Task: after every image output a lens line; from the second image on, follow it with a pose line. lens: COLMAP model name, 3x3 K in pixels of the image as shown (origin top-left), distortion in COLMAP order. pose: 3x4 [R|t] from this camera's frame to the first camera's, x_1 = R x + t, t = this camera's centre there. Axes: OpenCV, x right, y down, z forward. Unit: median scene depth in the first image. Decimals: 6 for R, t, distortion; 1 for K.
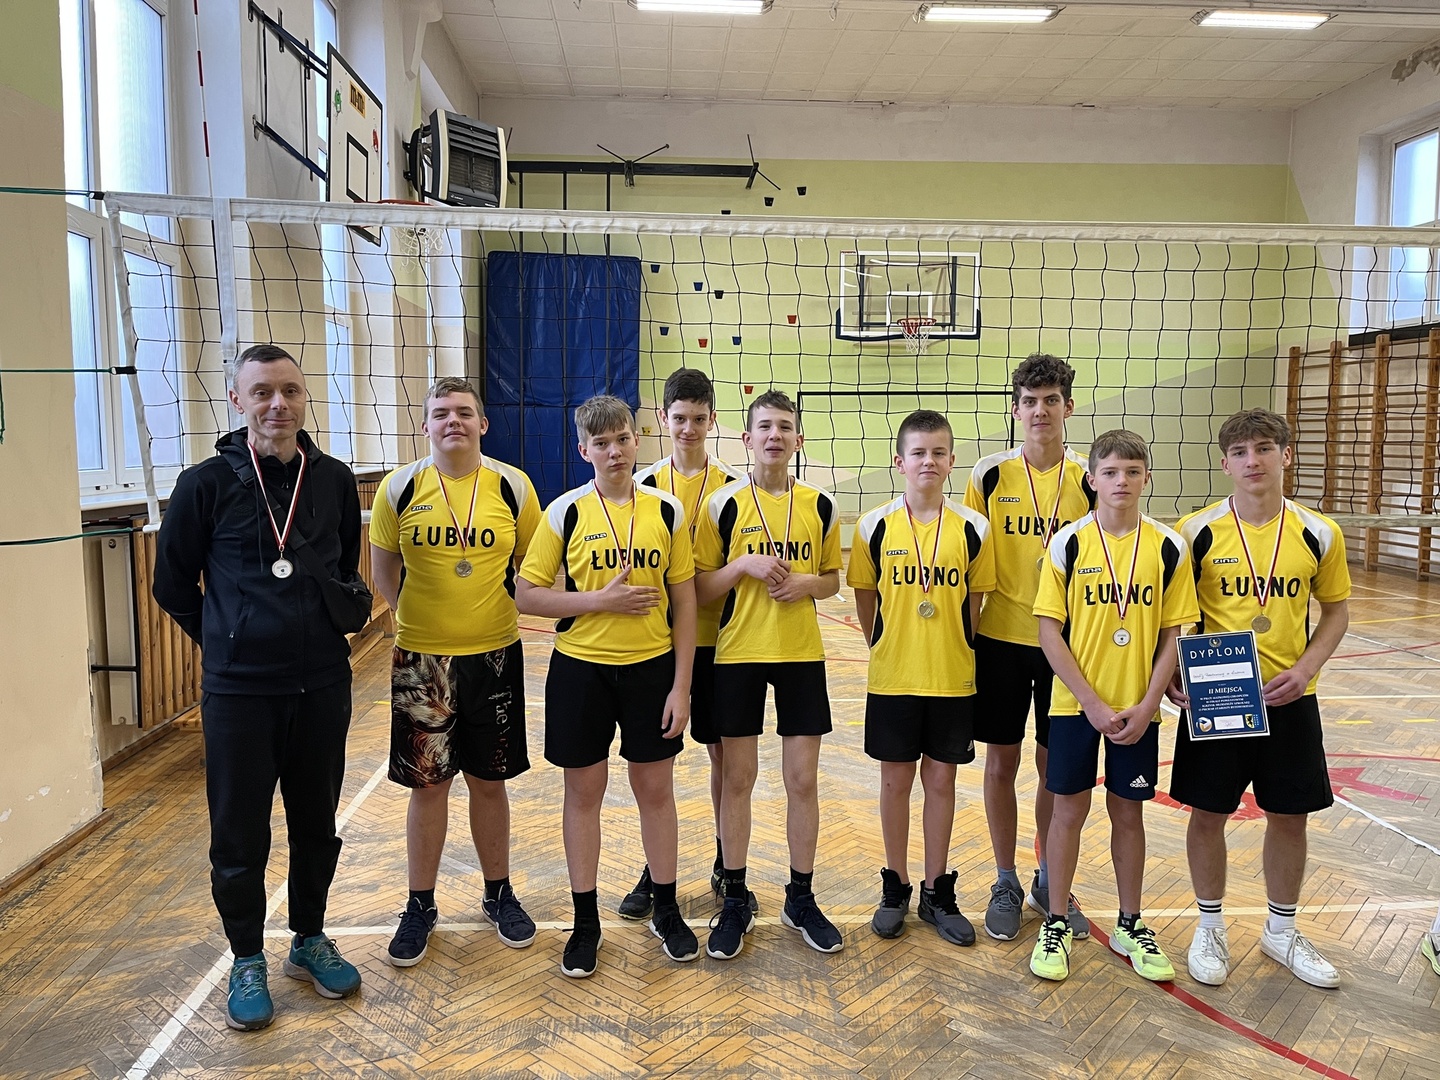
lens RADIAL K [[1109.3, 0, 713.8], [0, 1109.3, 526.0], [0, 0, 1]] dist [0.060289, -0.086154]
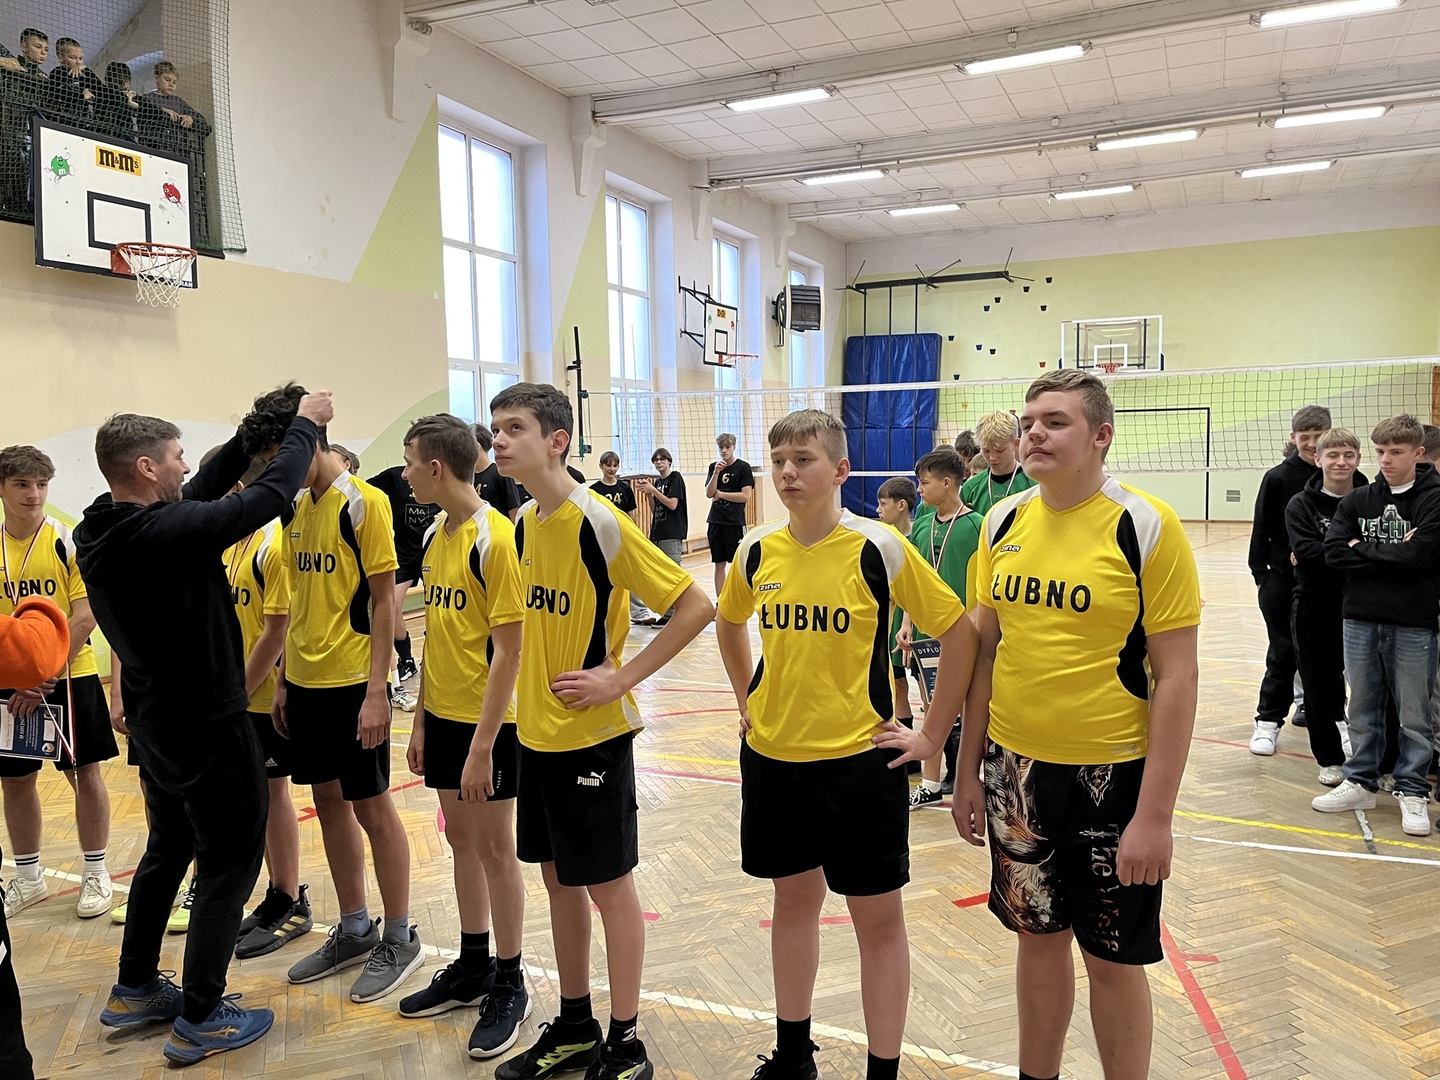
lens RADIAL K [[1109.3, 0, 705.3], [0, 1109.3, 531.8], [0, 0, 1]] dist [0.060289, -0.086154]
pose [[0.885304, 0.012904, -0.464833, 0.387595], [-0.012628, 0.999913, 0.003707, 0.041546], [0.464840, 0.002588, 0.885391, -0.572535]]
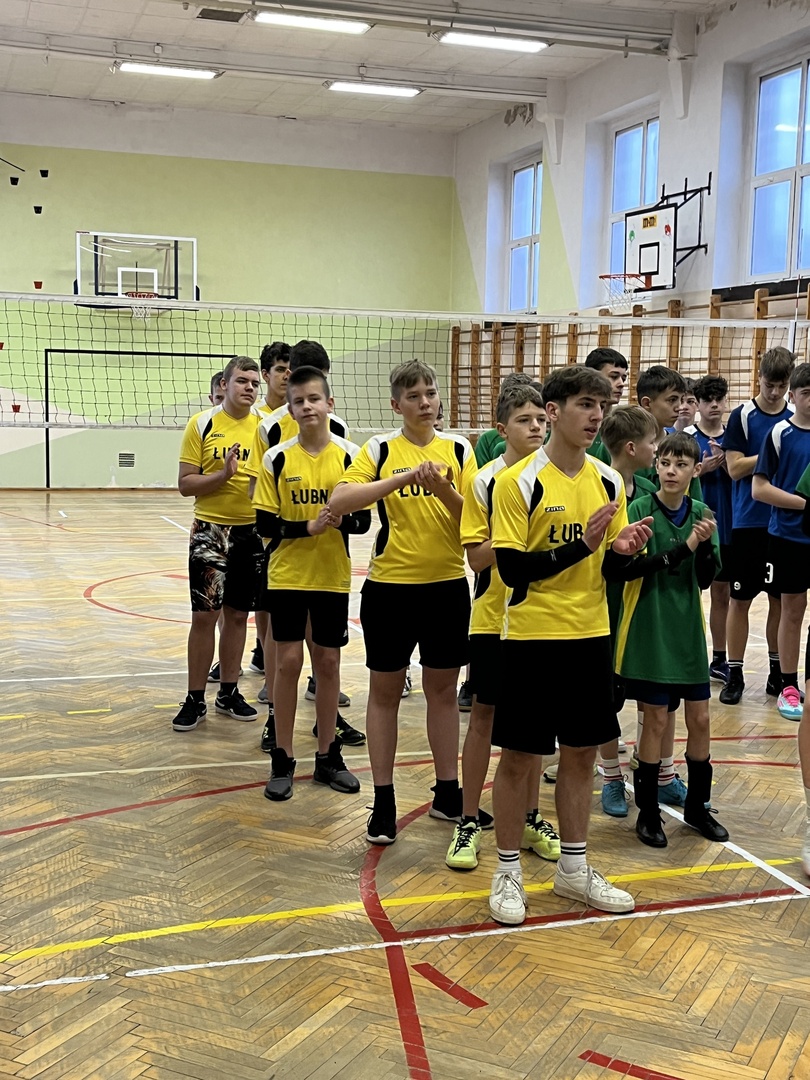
lens RADIAL K [[1395.4, 0, 409.3], [0, 1395.4, 543.8], [0, 0, 1]] dist [0.028141, 0.000000]
pose [[0.963216, -0.007913, 0.268610, 0.052300], [0.000355, 0.999603, 0.028177, 0.040146], [-0.268726, -0.027045, 0.962837, -0.510387]]
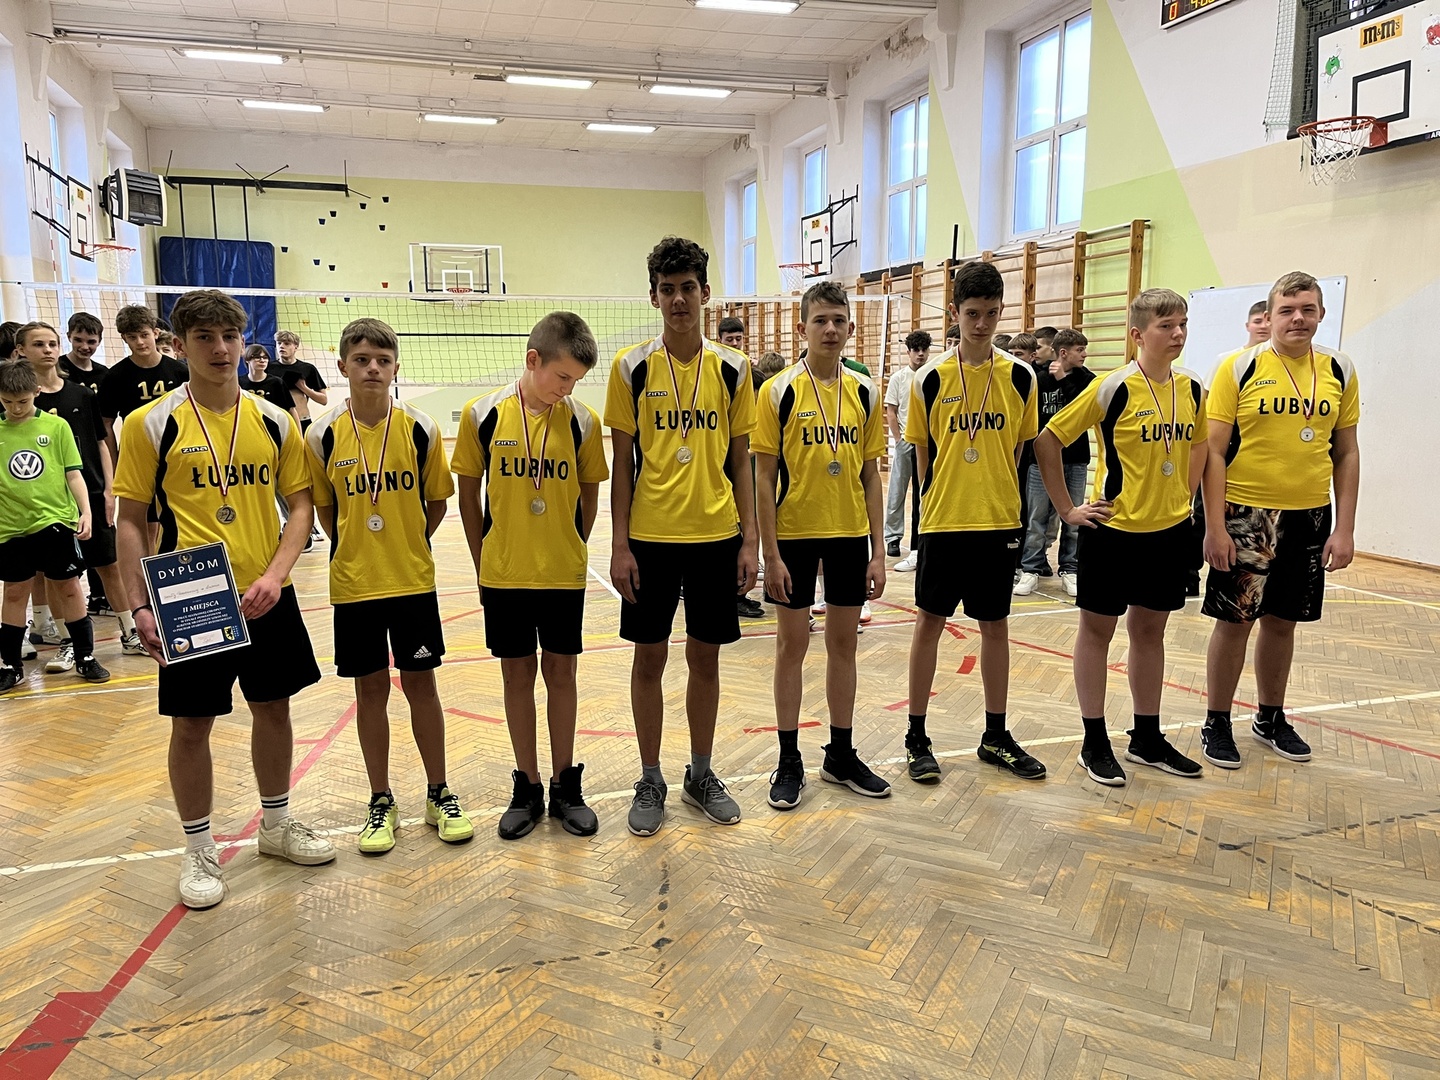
lens RADIAL K [[1109.3, 0, 739.1], [0, 1109.3, 544.7], [0, 0, 1]] dist [0.060289, -0.086154]
pose [[0.967320, -0.048938, 0.248792, 0.147294], [0.029424, 0.996234, 0.081559, 0.058122], [-0.251846, -0.071573, 0.965117, -0.638945]]
